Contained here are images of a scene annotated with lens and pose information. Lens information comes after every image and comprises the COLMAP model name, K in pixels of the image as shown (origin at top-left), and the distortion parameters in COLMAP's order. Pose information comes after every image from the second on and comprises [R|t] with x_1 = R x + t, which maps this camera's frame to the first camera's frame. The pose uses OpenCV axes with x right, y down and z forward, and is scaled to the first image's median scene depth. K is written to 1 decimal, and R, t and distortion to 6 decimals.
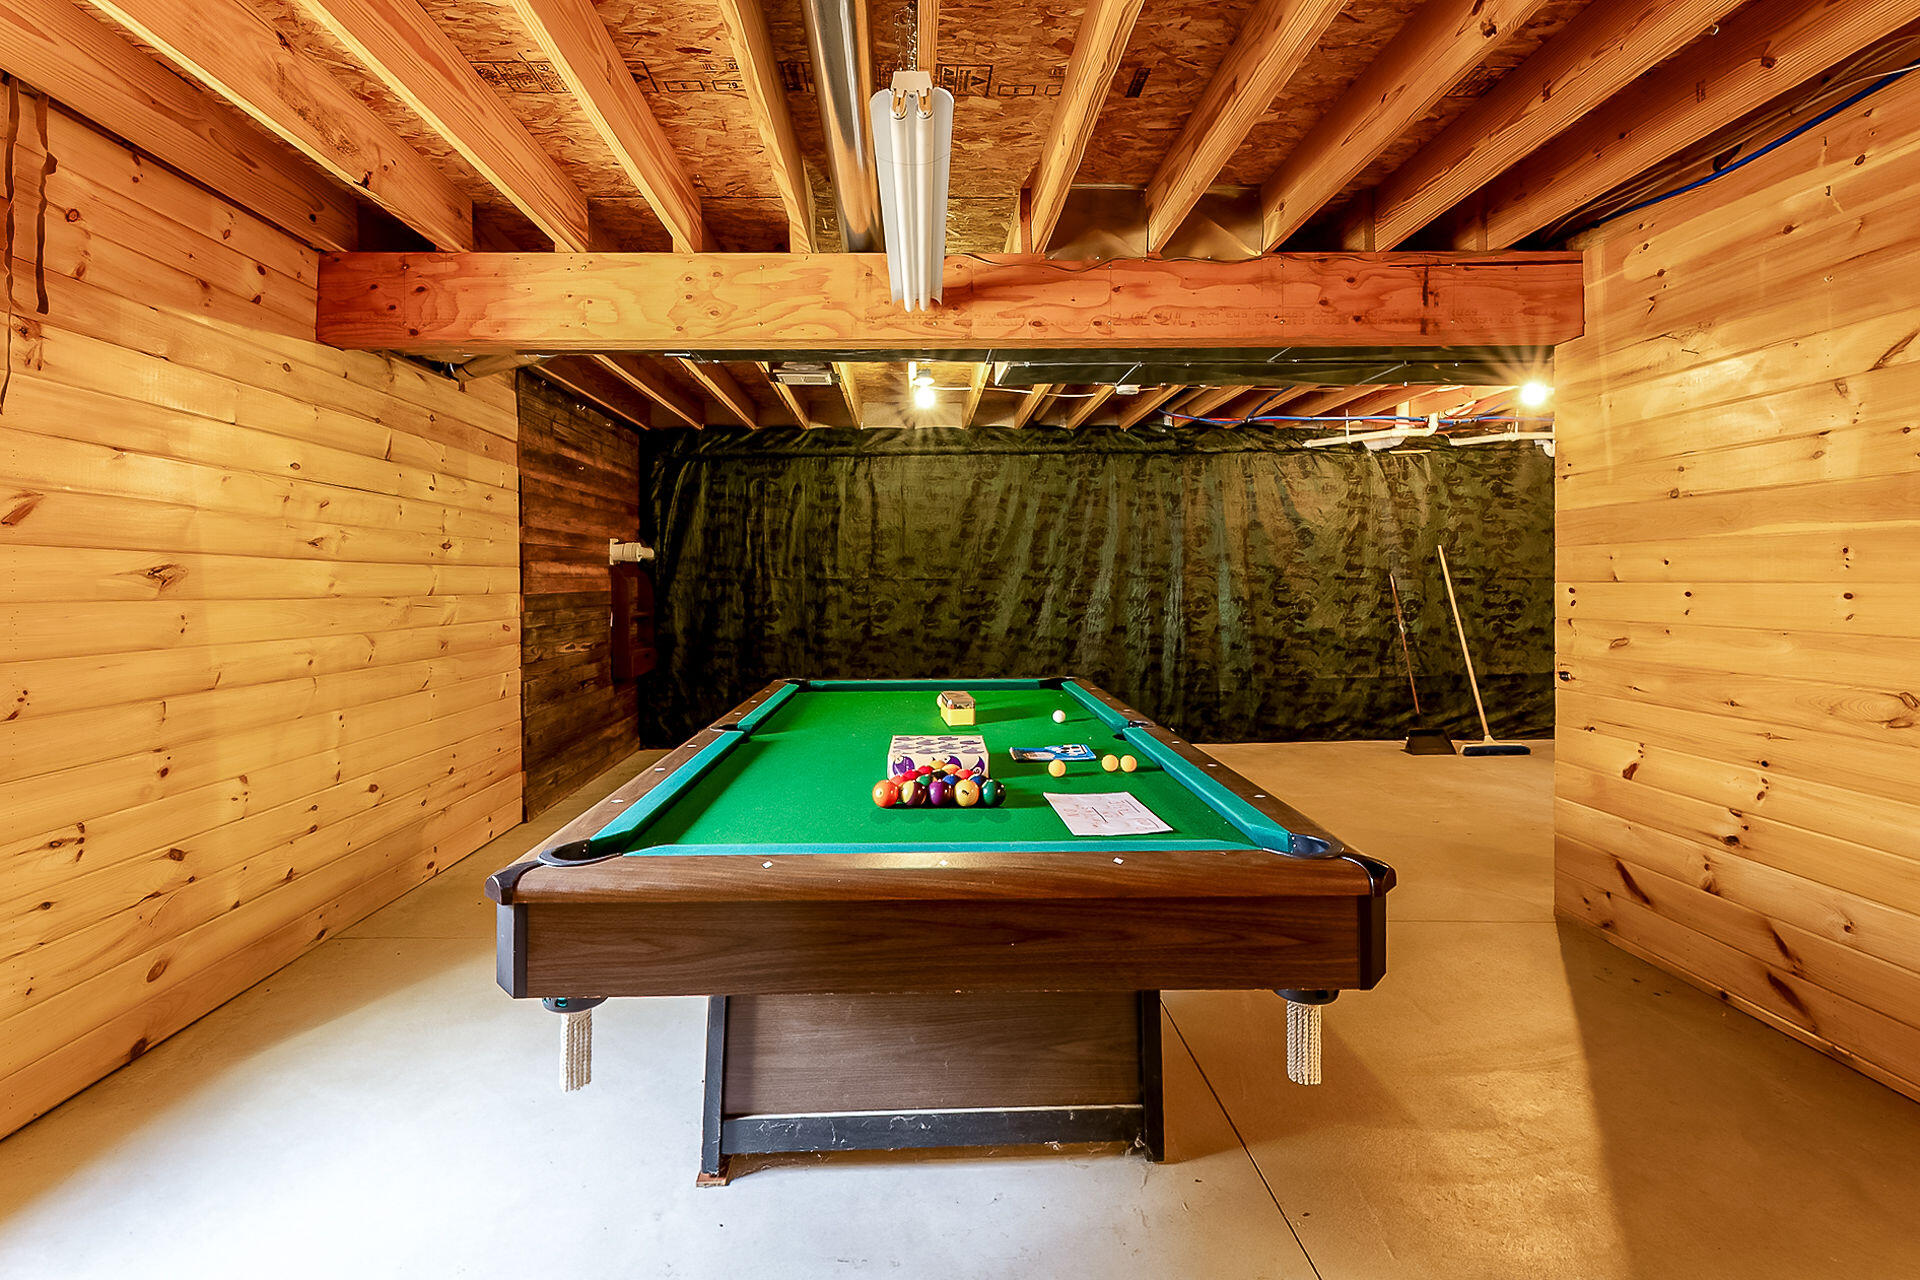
lens RADIAL K [[832.4, 0, 905.1], [0, 832.4, 575.5], [0, 0, 1]] dist [0.000167, -0.000107]
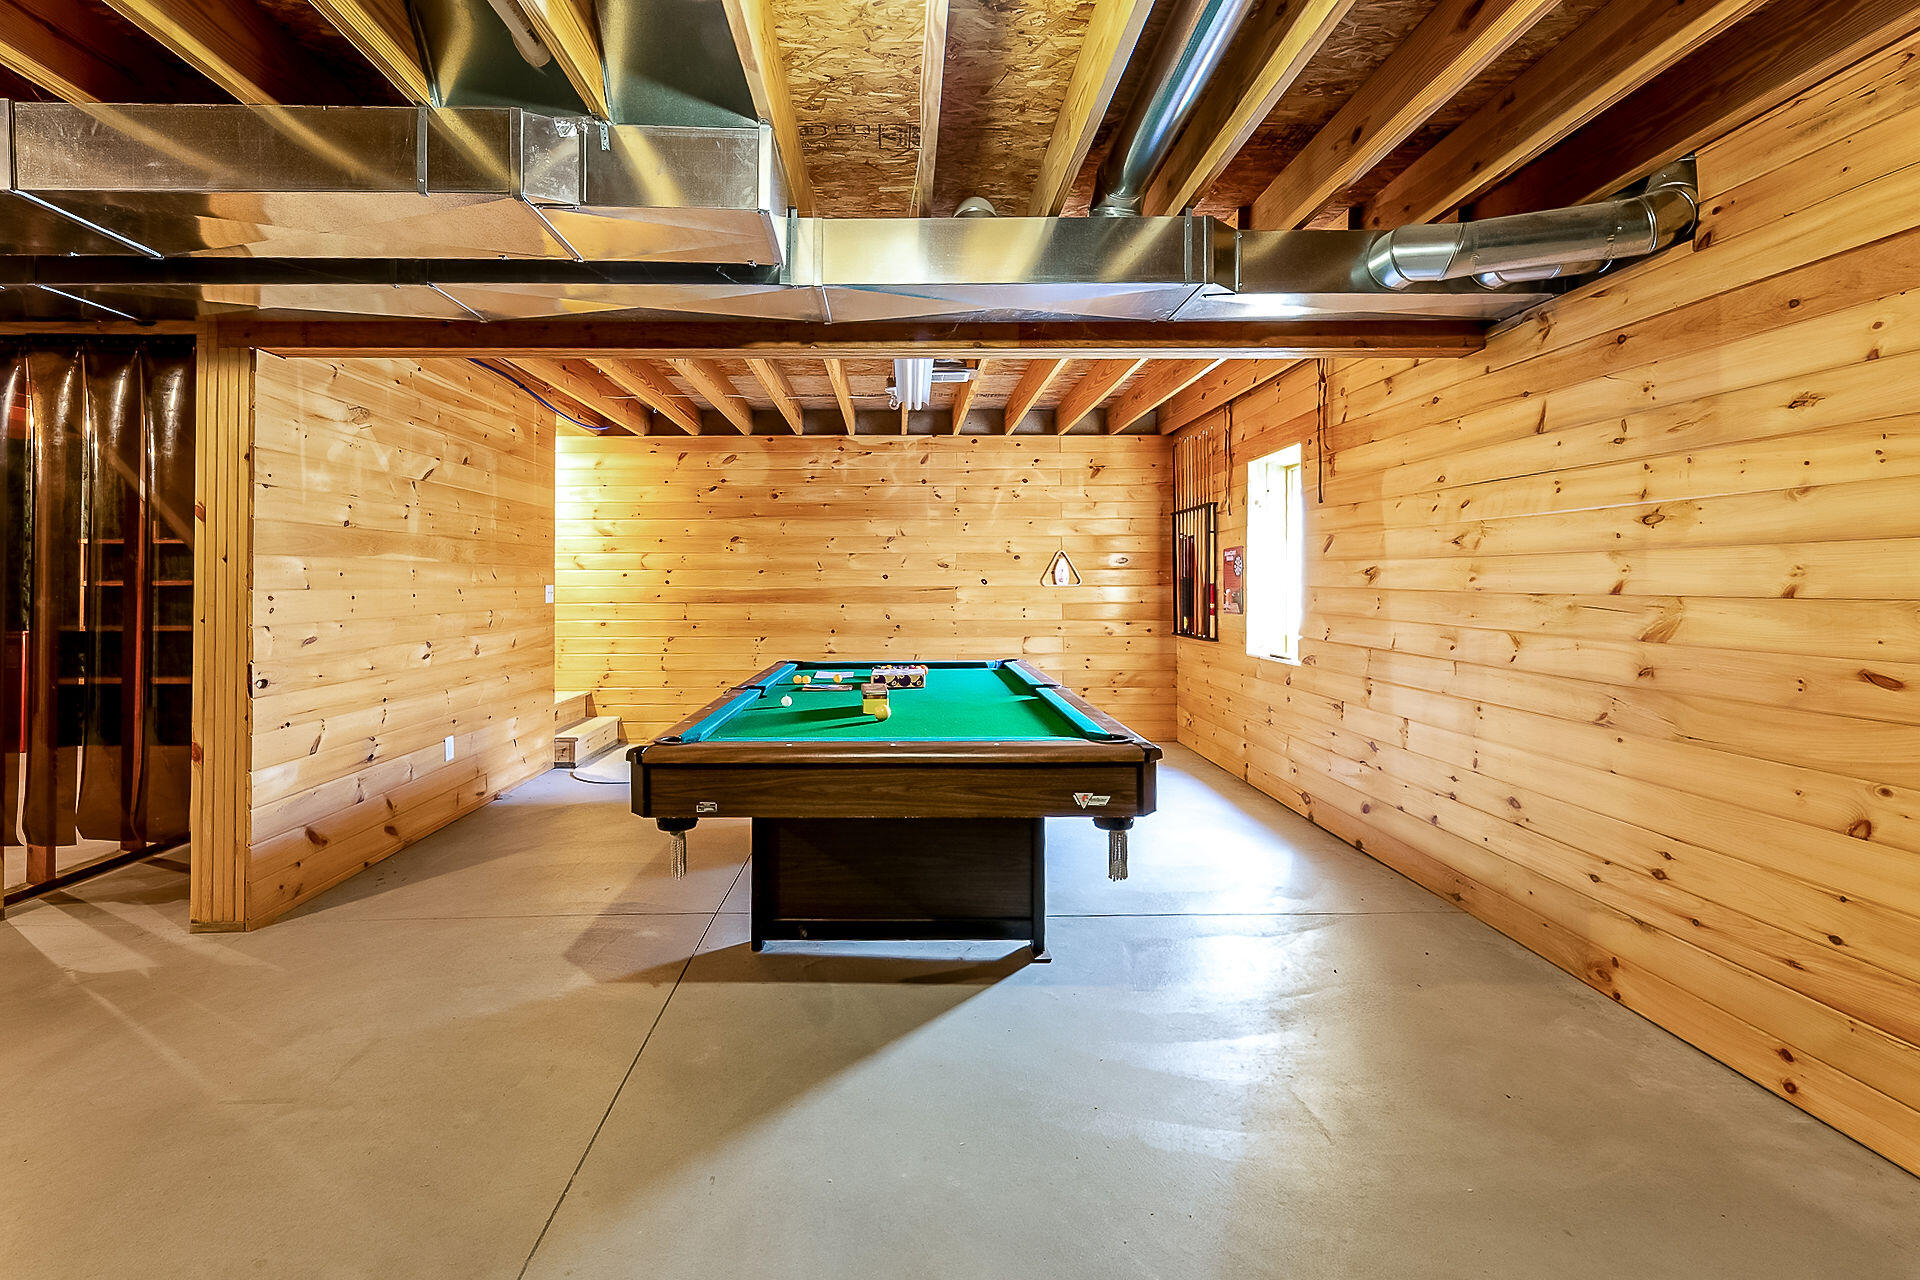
lens RADIAL K [[832.4, 0, 905.1], [0, 832.4, 575.5], [0, 0, 1]] dist [0.000167, -0.000107]
pose [[-0.999800, 0.010561, -0.016964, 0.051729], [0.010822, 0.999823, -0.015370, 0.014583], [0.016799, -0.015551, -0.999738, 2.013060]]
